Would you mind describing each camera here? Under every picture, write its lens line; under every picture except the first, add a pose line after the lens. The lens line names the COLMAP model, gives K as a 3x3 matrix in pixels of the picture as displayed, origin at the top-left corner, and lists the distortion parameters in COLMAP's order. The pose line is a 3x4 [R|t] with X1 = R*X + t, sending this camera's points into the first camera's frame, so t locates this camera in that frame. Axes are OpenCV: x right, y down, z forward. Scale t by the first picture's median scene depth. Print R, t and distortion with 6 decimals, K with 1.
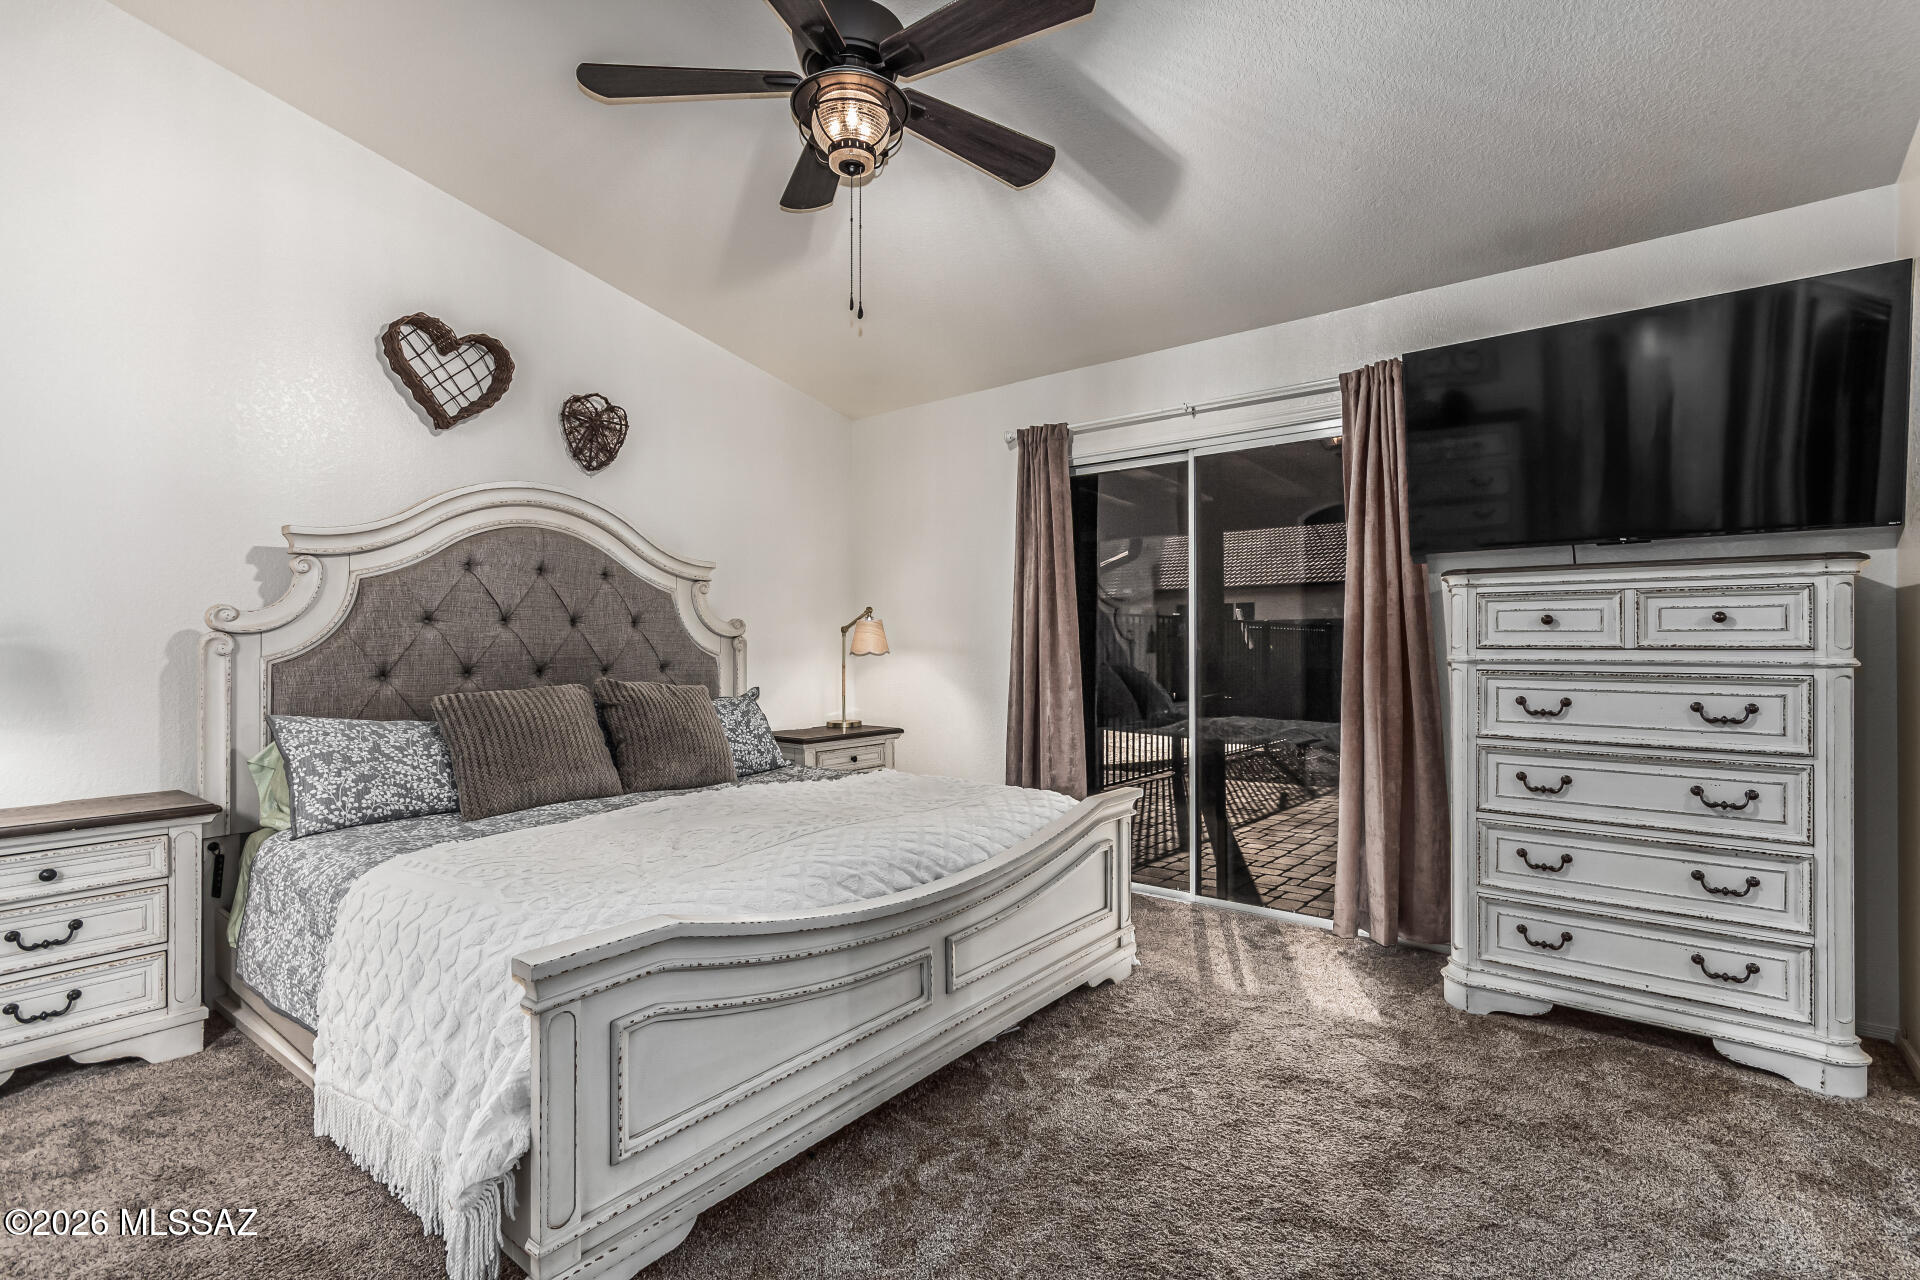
lens RADIAL K [[888.6, 0, 961.4], [0, 888.6, 636.5], [0, 0, 1]] dist [0.000529, 0.001244]
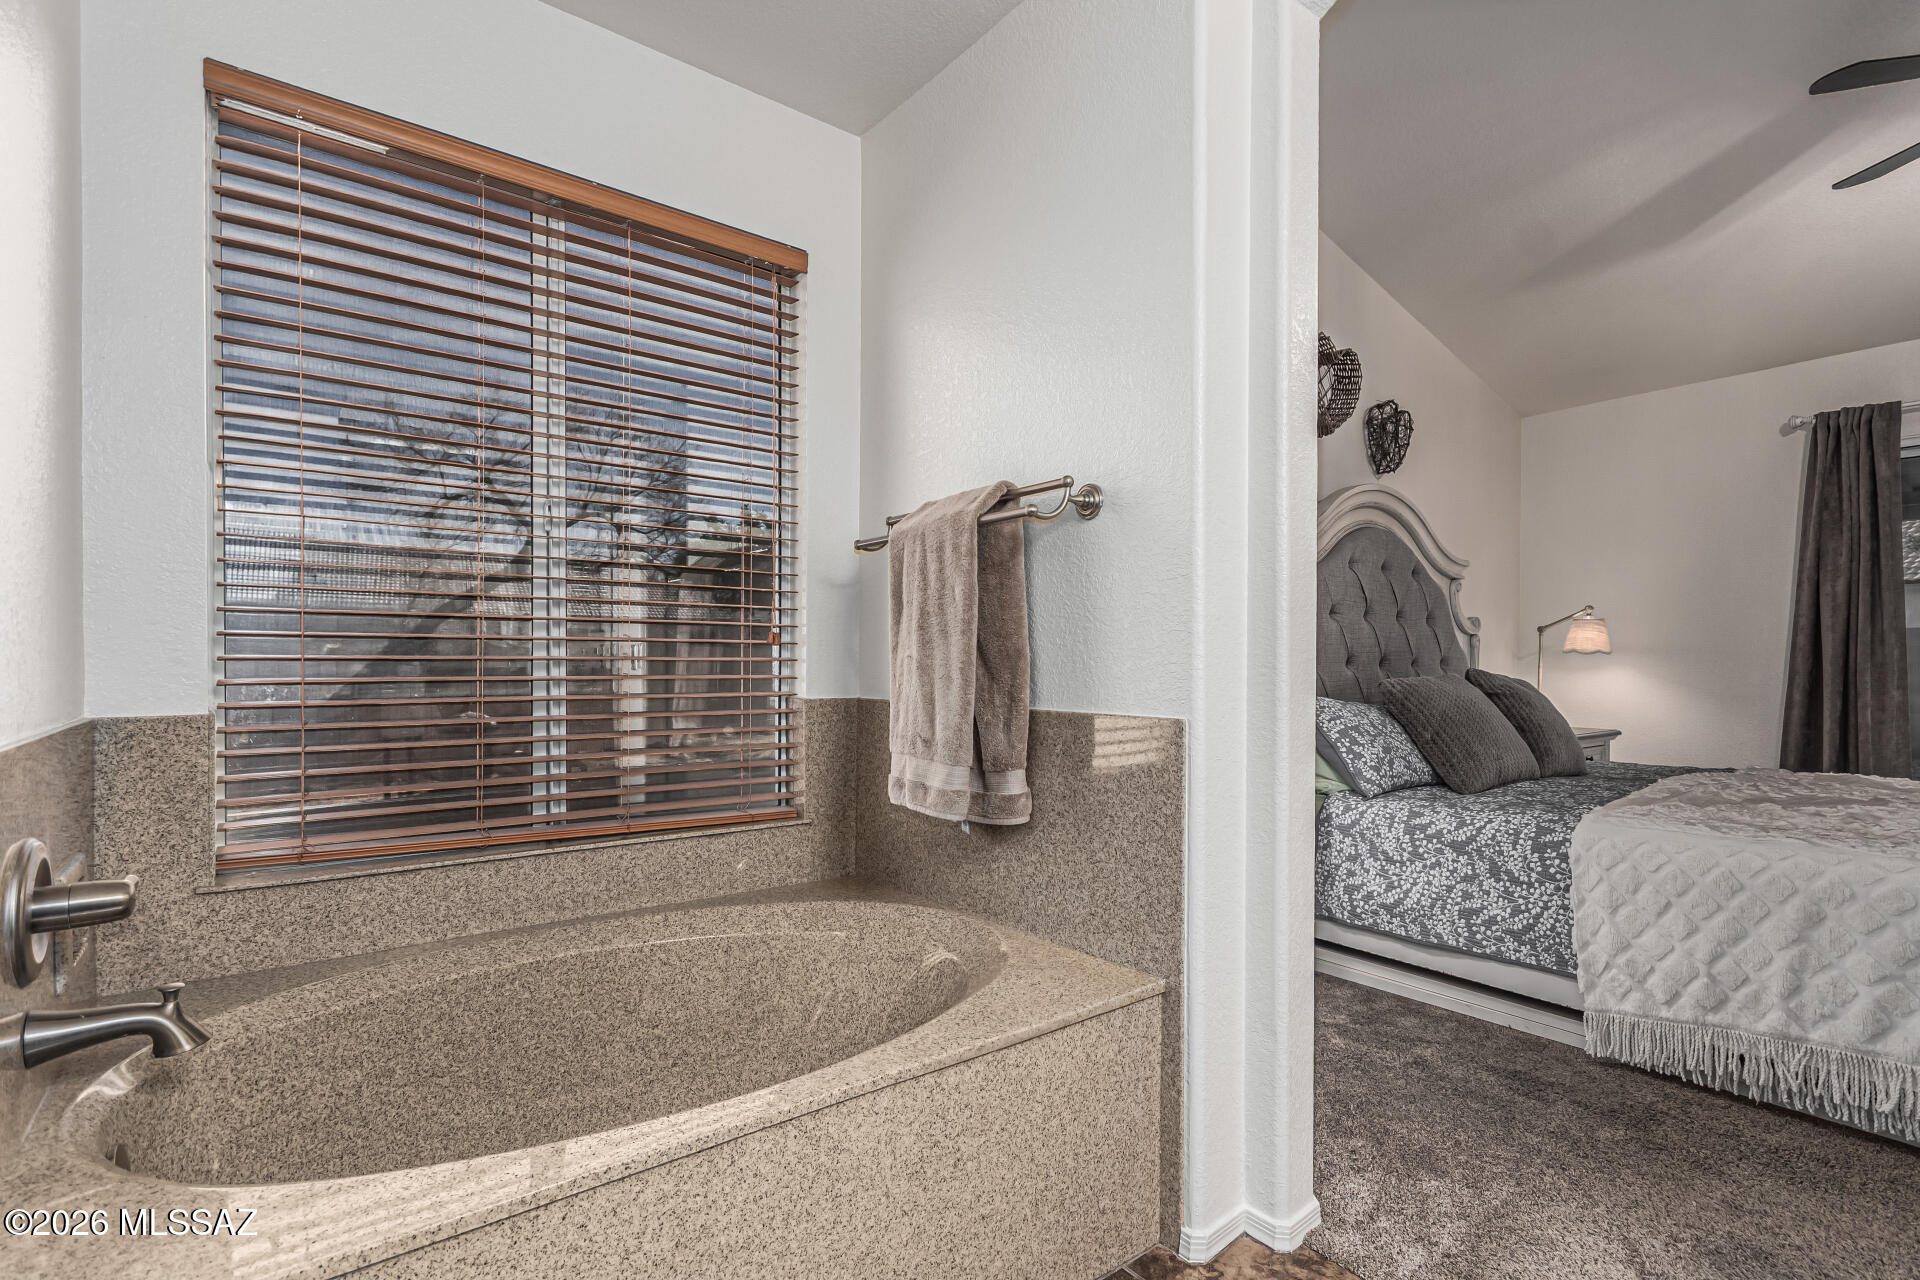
lens RADIAL K [[888.6, 0, 958.1], [0, 888.6, 648.7], [0, 0, 1]] dist [0.000529, 0.001244]
pose [[0.969377, 0.005858, -0.245507, -0.594655], [-0.007759, 0.999947, -0.006776, 0.029206], [0.245454, 0.008473, 0.969371, -0.130917]]
